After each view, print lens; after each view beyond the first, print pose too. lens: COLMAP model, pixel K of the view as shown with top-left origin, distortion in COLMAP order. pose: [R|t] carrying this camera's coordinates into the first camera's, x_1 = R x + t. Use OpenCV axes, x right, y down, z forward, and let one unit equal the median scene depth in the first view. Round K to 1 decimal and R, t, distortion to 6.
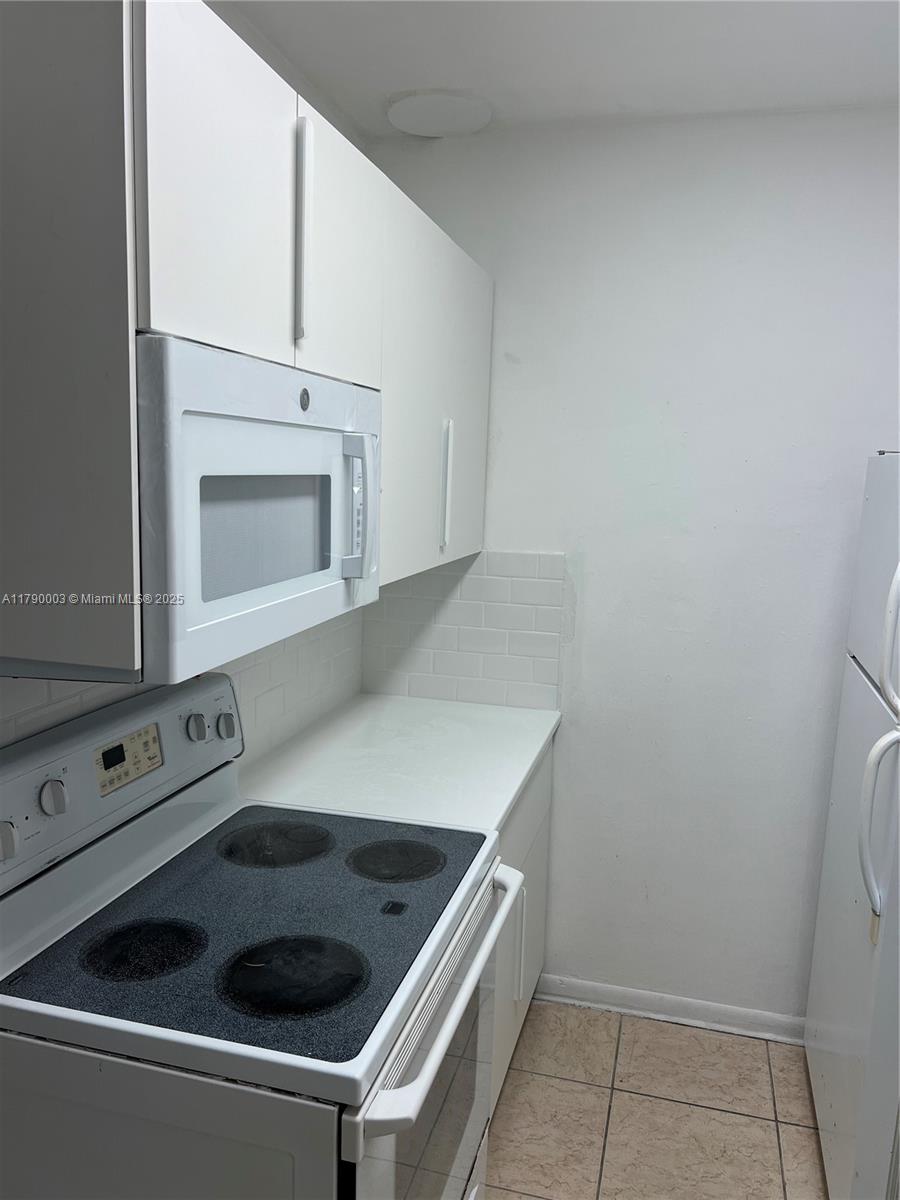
lens RADIAL K [[902.5, 0, 450.0], [0, 902.5, 600.0], [0, 0, 1]] dist [0.062448, -0.077823]
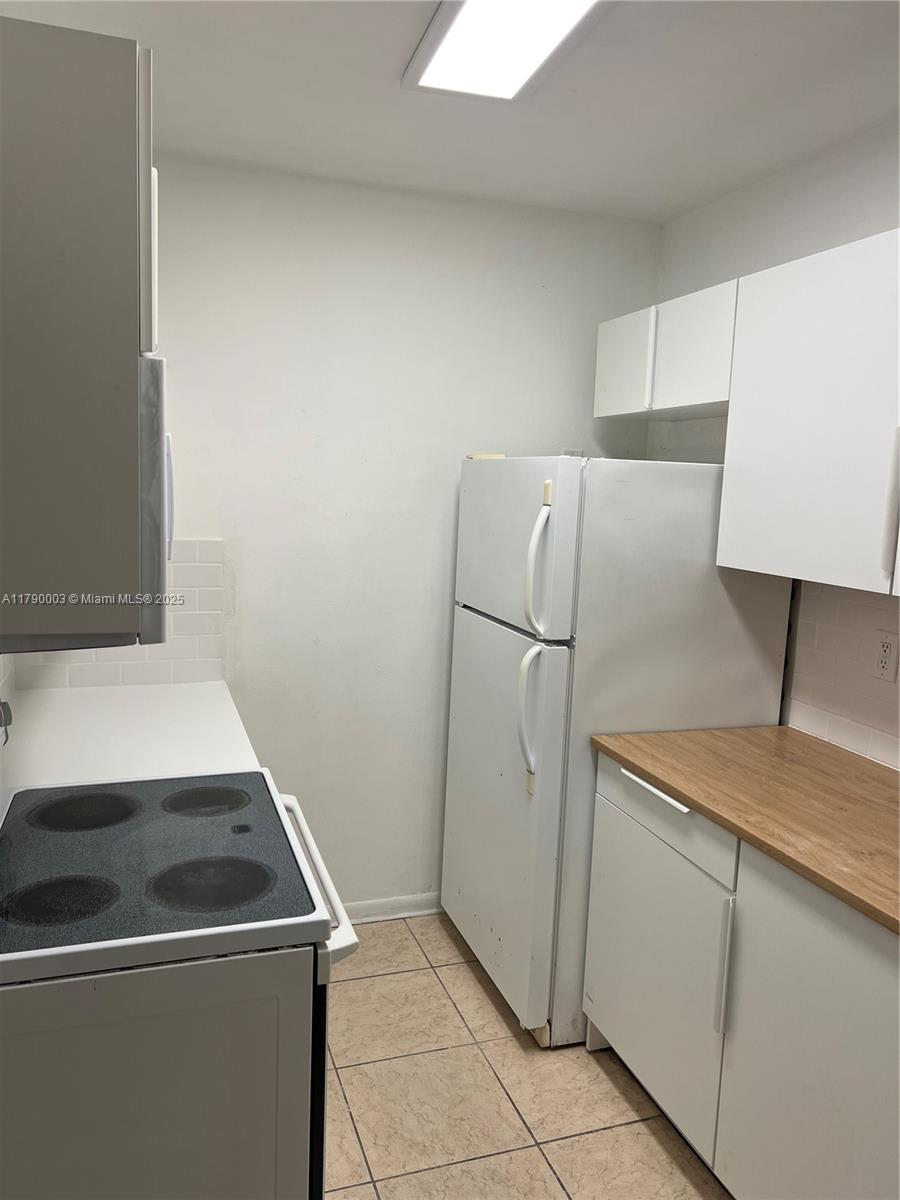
lens RADIAL K [[902.5, 0, 450.0], [0, 902.5, 600.0], [0, 0, 1]] dist [0.062448, -0.077823]
pose [[0.828873, -0.070366, 0.554994, -0.435205], [0.067075, 0.997402, 0.026282, 0.020436], [-0.555401, 0.015442, 0.831439, -0.146173]]
